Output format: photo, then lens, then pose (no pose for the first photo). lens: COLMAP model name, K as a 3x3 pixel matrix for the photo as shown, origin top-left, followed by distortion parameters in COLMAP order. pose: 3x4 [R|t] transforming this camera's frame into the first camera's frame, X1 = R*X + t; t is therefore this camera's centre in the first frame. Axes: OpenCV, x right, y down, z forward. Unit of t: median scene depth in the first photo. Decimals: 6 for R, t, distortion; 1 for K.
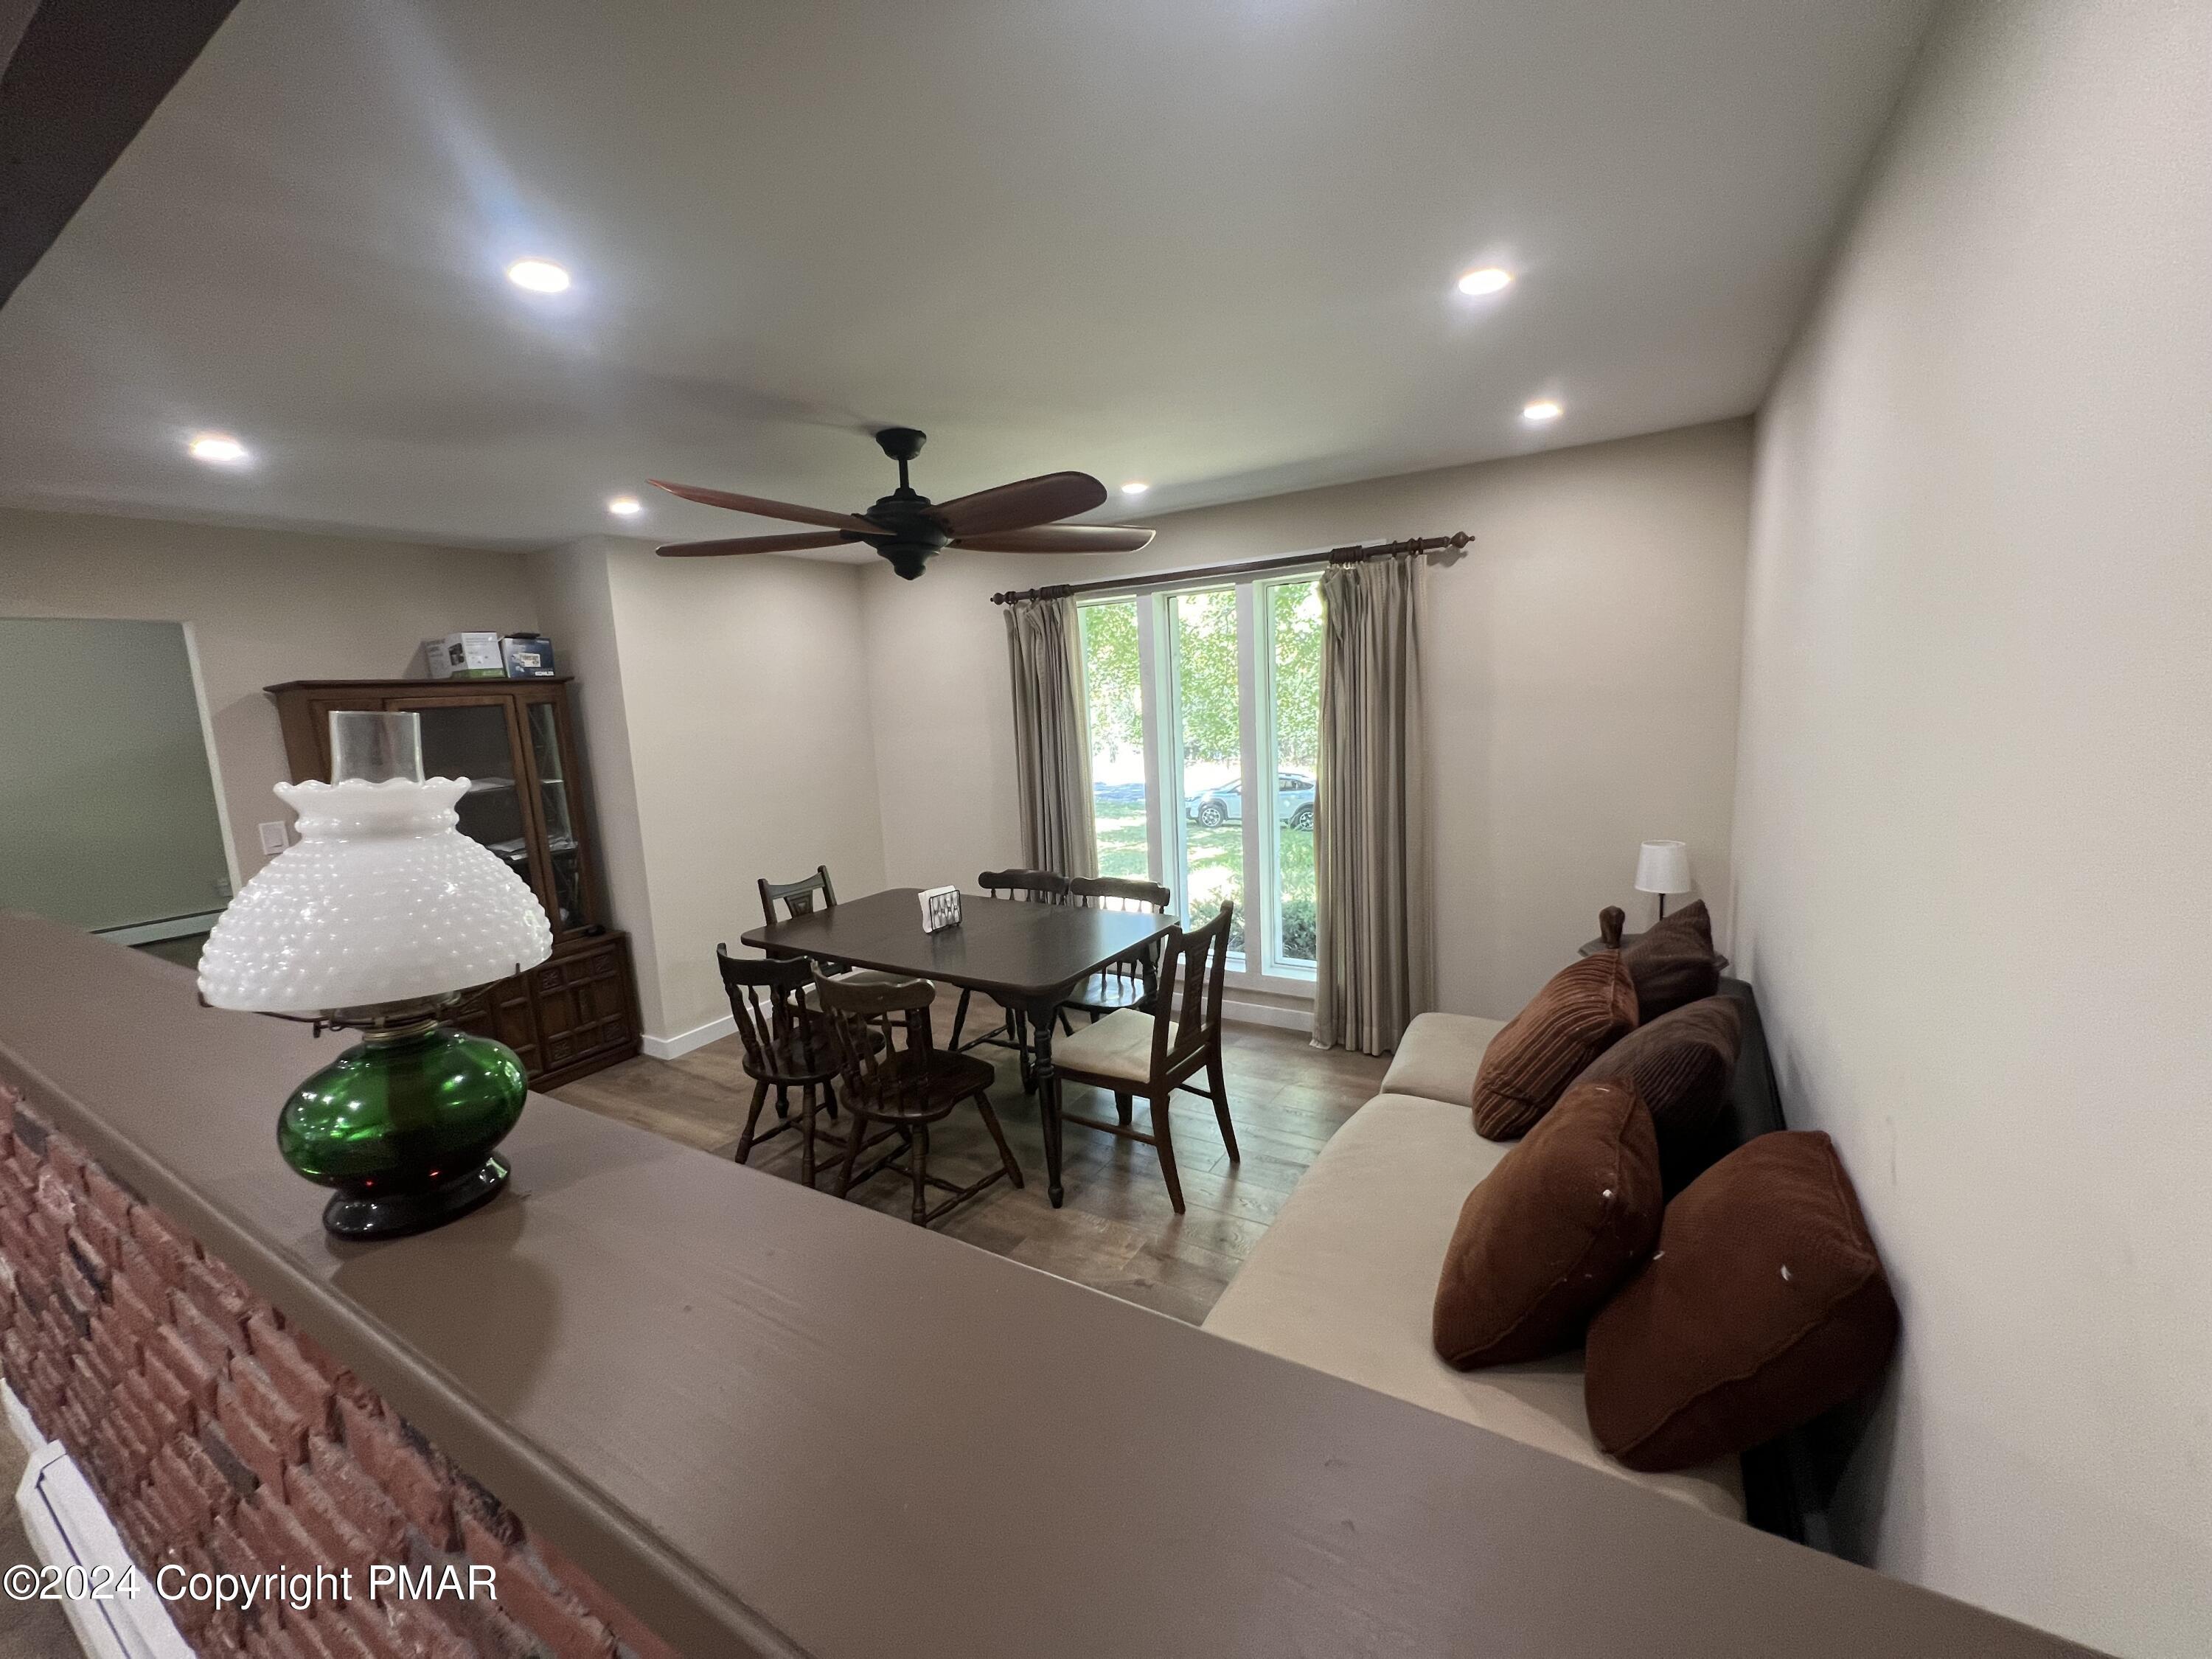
lens RADIAL K [[882.2, 0, 1118.7], [0, 882.2, 823.9], [0, 0, 1]] dist [-0.000961, 0.000814]
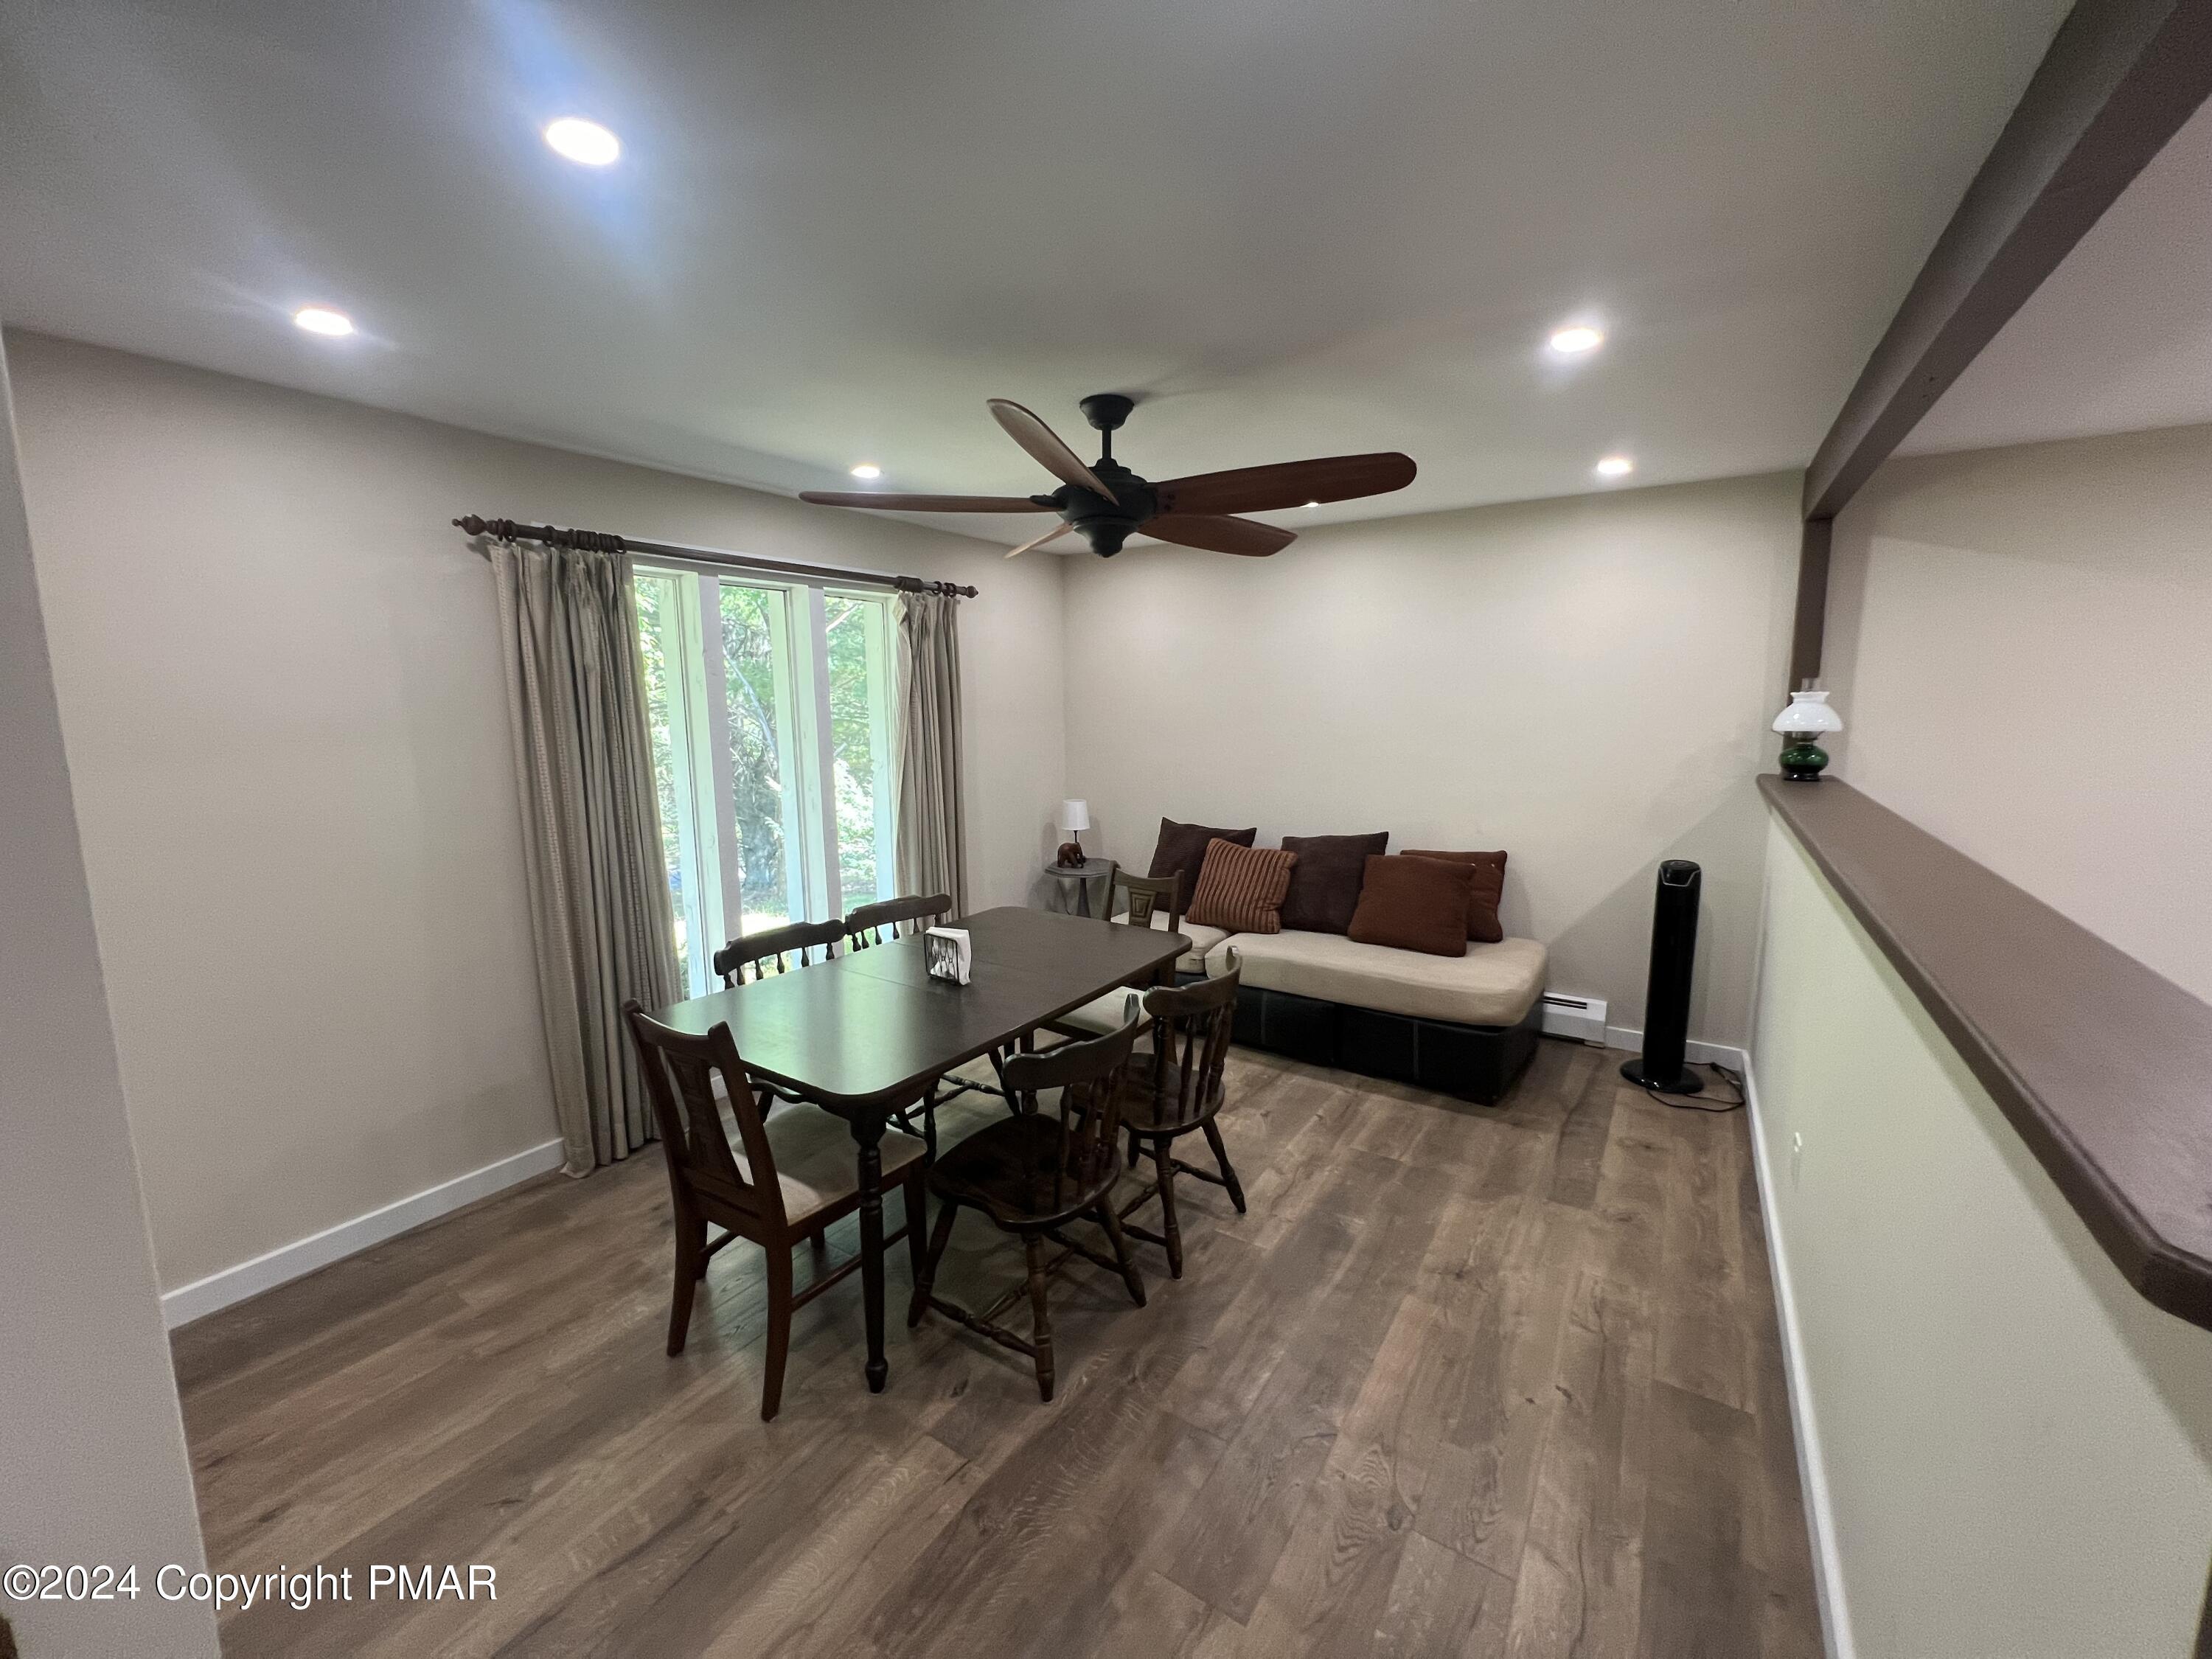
lens RADIAL K [[882.2, 0, 1107.3], [0, 882.2, 826.8], [0, 0, 1]] dist [-0.000961, 0.000814]
pose [[0.037127, -0.104495, 0.993832, -0.892938], [0.143506, 0.984767, 0.098181, -0.071308], [-0.988953, 0.138975, 0.051557, 0.728773]]
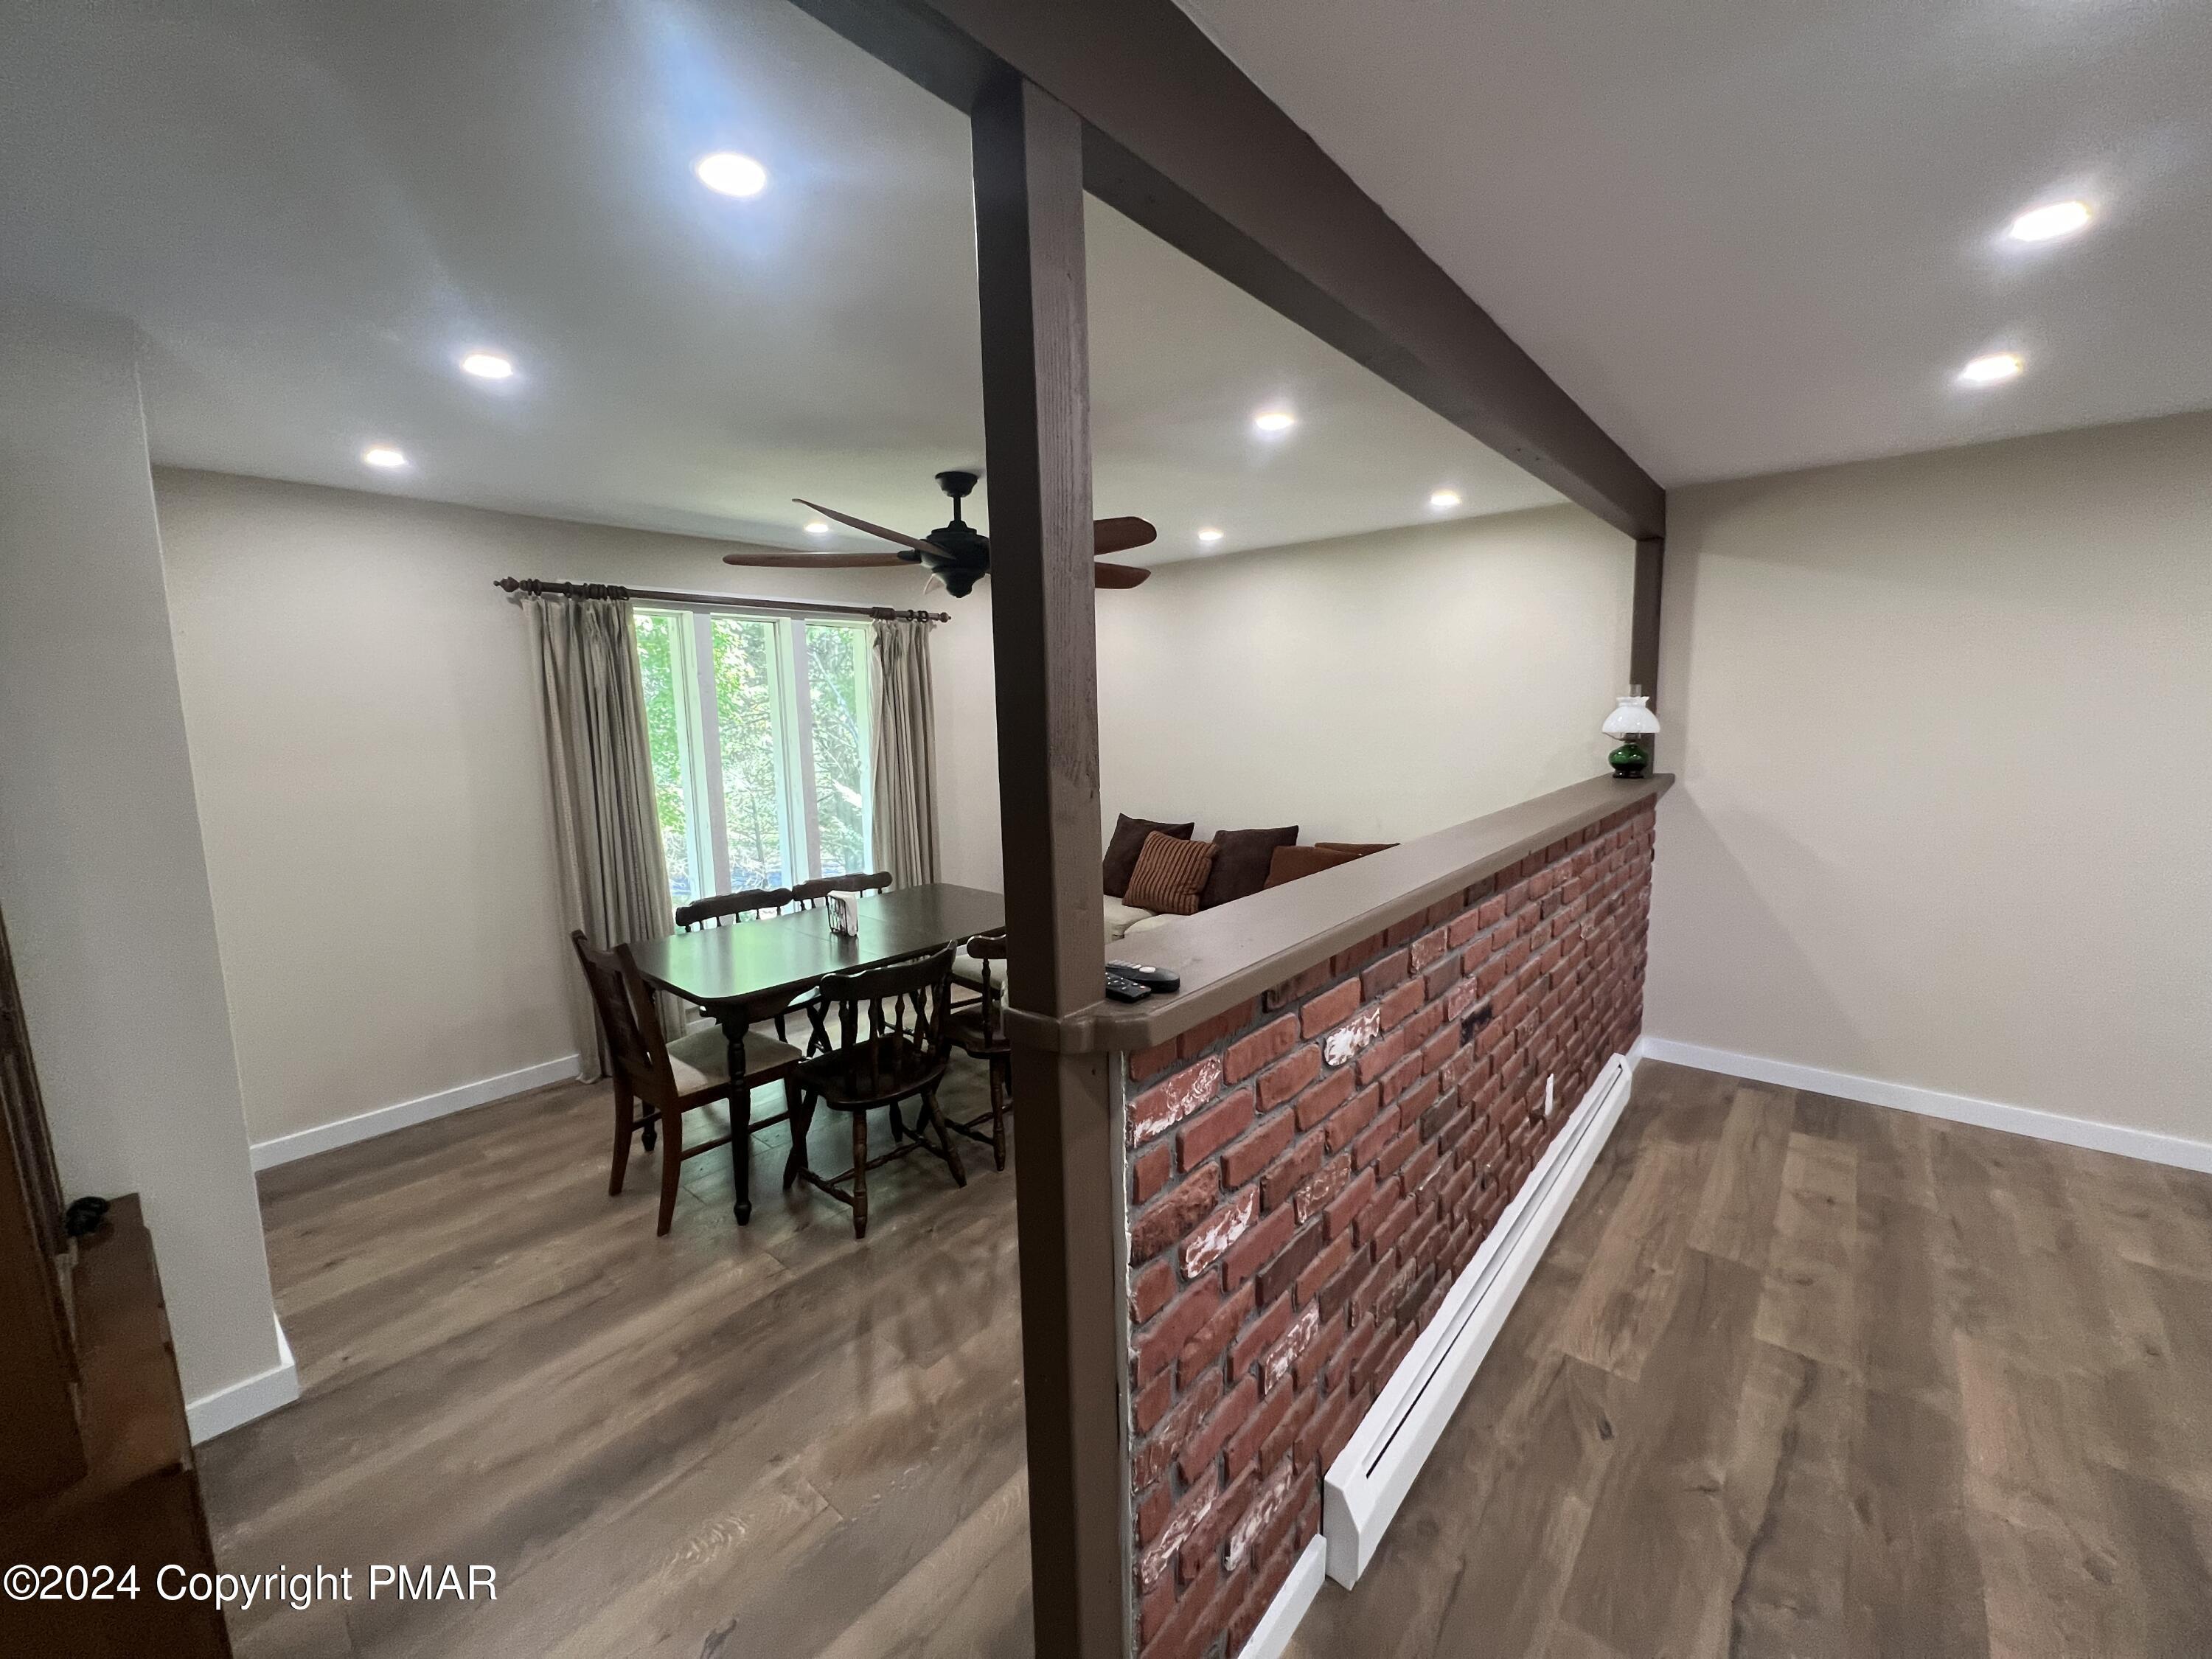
lens RADIAL K [[882.2, 0, 1105.8], [0, 882.2, 826.7], [0, 0, 1]] dist [-0.000961, 0.000814]
pose [[0.163435, -0.096429, 0.981830, -1.037955], [0.145855, 0.986637, 0.072622, -0.030769], [-0.975713, 0.131336, 0.175315, 0.471724]]
